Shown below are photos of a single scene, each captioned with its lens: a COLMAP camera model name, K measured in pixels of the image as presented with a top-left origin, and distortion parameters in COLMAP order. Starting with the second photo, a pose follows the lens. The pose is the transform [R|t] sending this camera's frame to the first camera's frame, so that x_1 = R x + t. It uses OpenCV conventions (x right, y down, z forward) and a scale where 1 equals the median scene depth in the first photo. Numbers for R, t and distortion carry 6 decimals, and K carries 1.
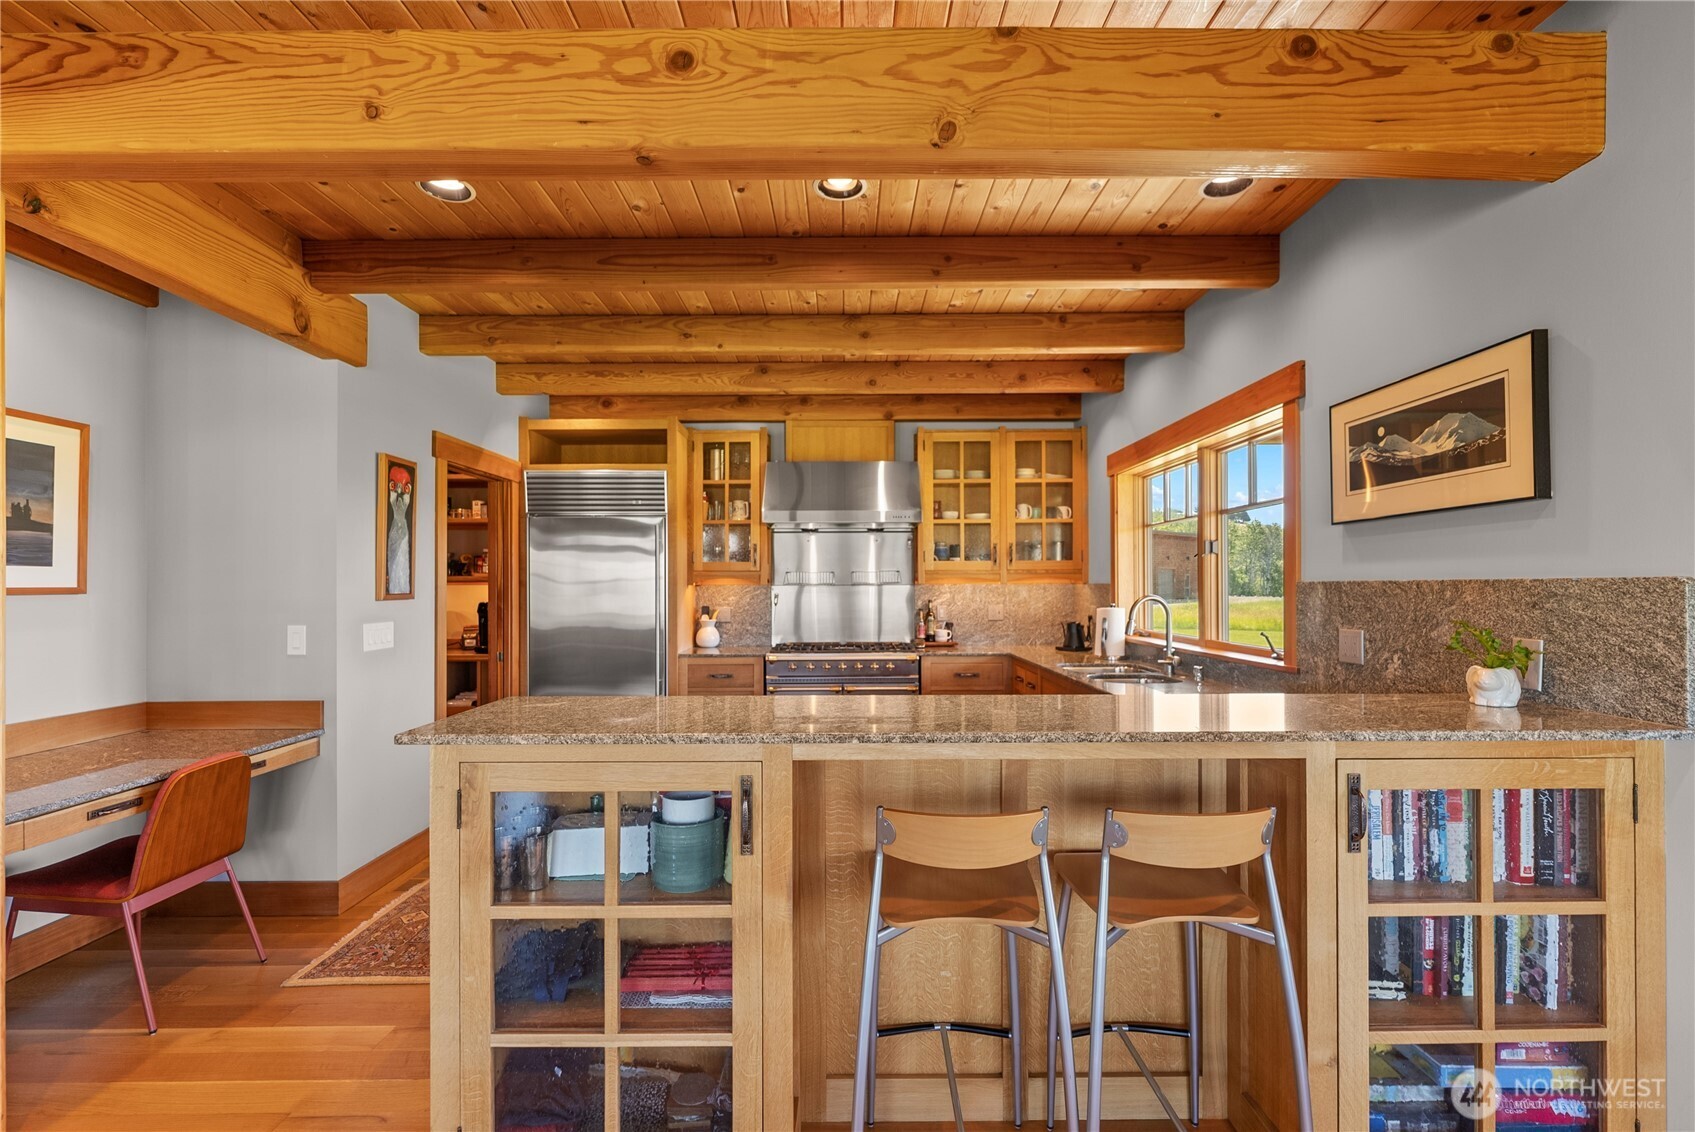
lens RADIAL K [[752.7, 0, 856.8], [0, 752.7, 581.4], [0, 0, 1]] dist [-0.003141, 0.001628]
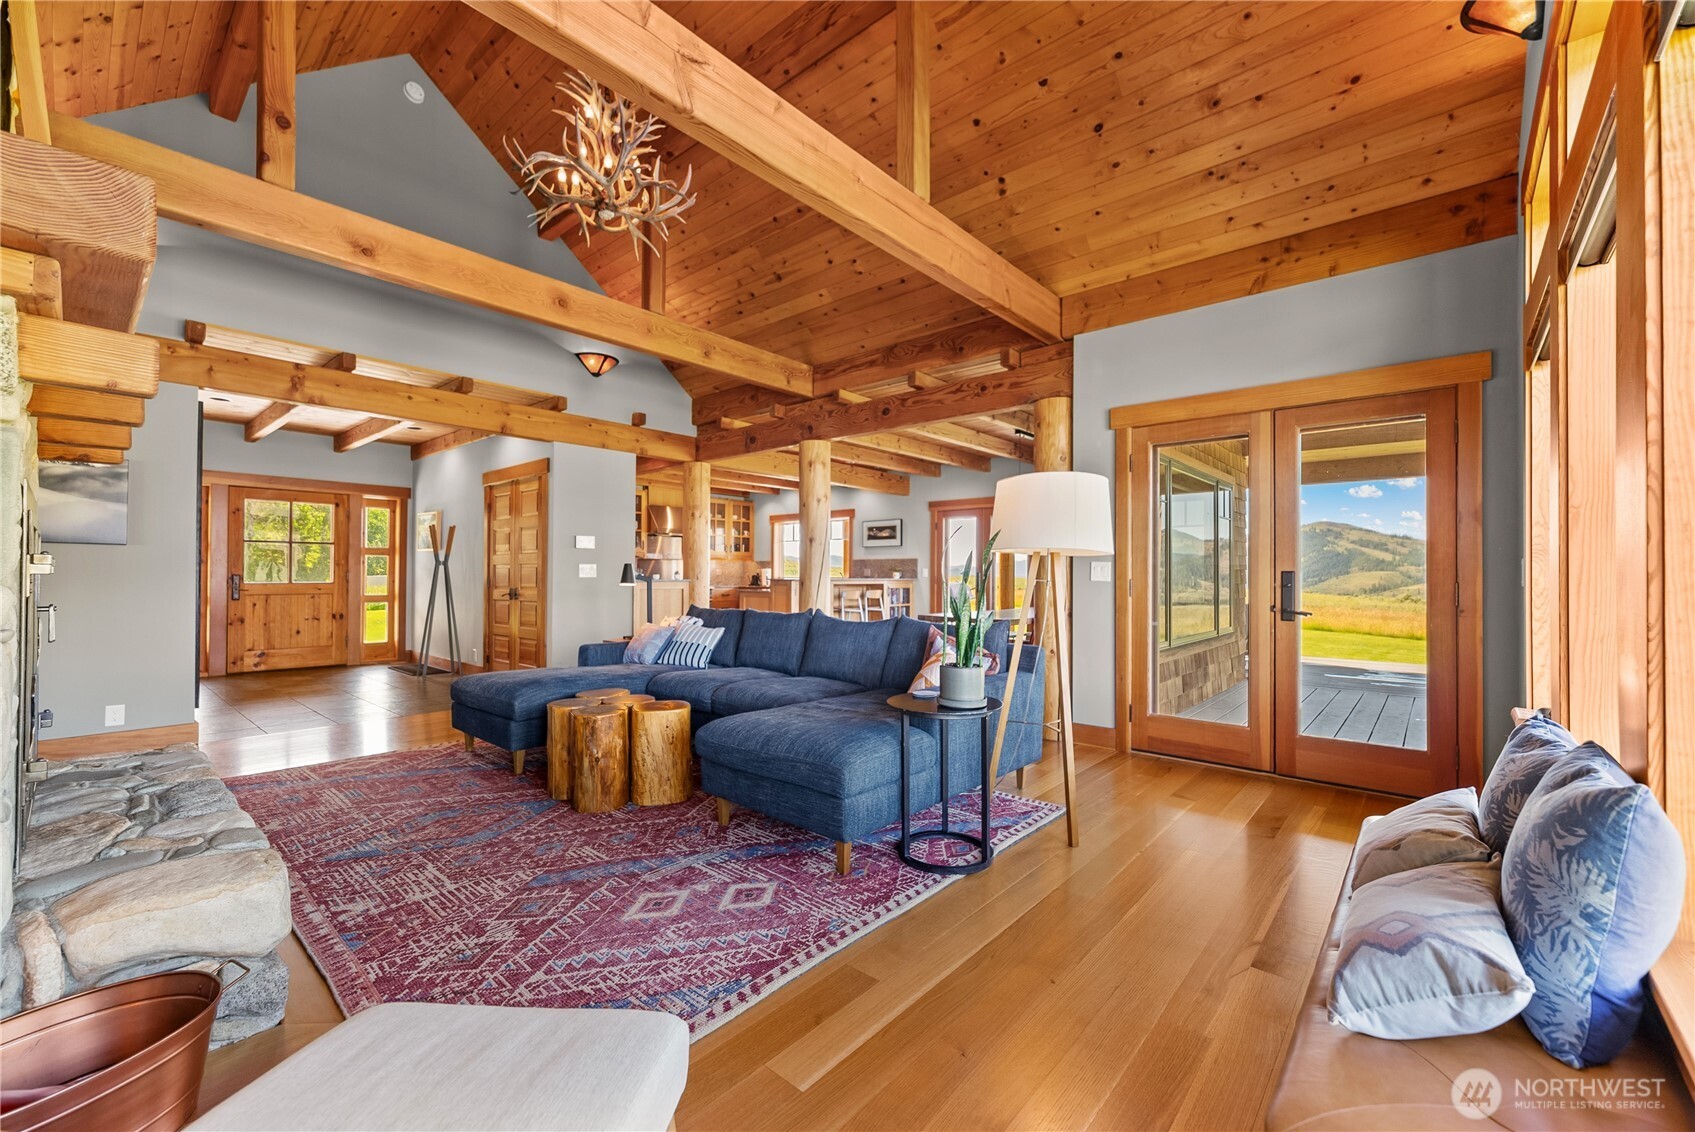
lens RADIAL K [[715.4, 0, 875.9], [0, 715.4, 567.6], [0, 0, 1]] dist [-0.006666, 0.000233]
pose [[0.654761, 0.013896, 0.755708, -2.635925], [-0.010326, 0.999902, -0.009440, 0.090231], [-0.755765, -0.001623, 0.654840, -1.938857]]
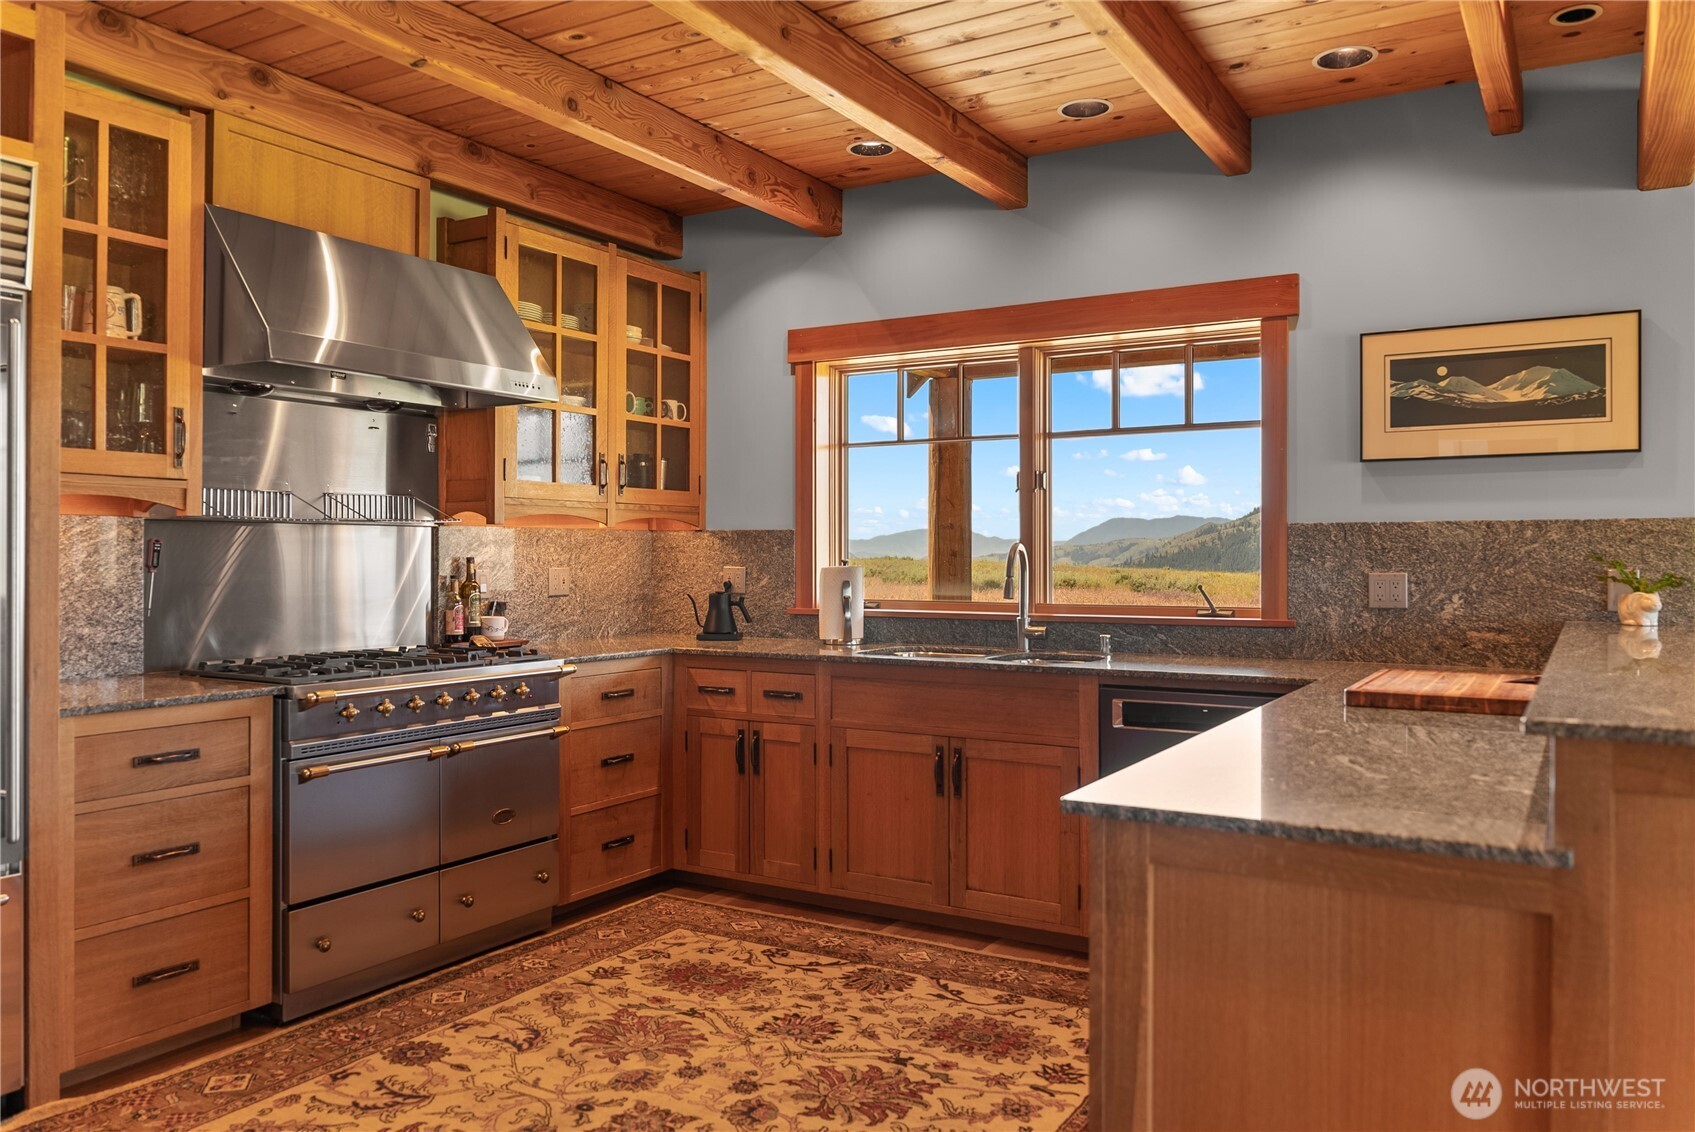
lens RADIAL K [[1229.7, 0, 879.9], [0, 1229.7, 554.0], [0, 0, 1]] dist [0.007423, -0.025276]
pose [[0.507572, 0.005317, 0.861593, -0.983440], [-0.006882, 0.999974, -0.002117, 0.046478], [-0.861582, -0.004856, 0.507595, 0.742488]]
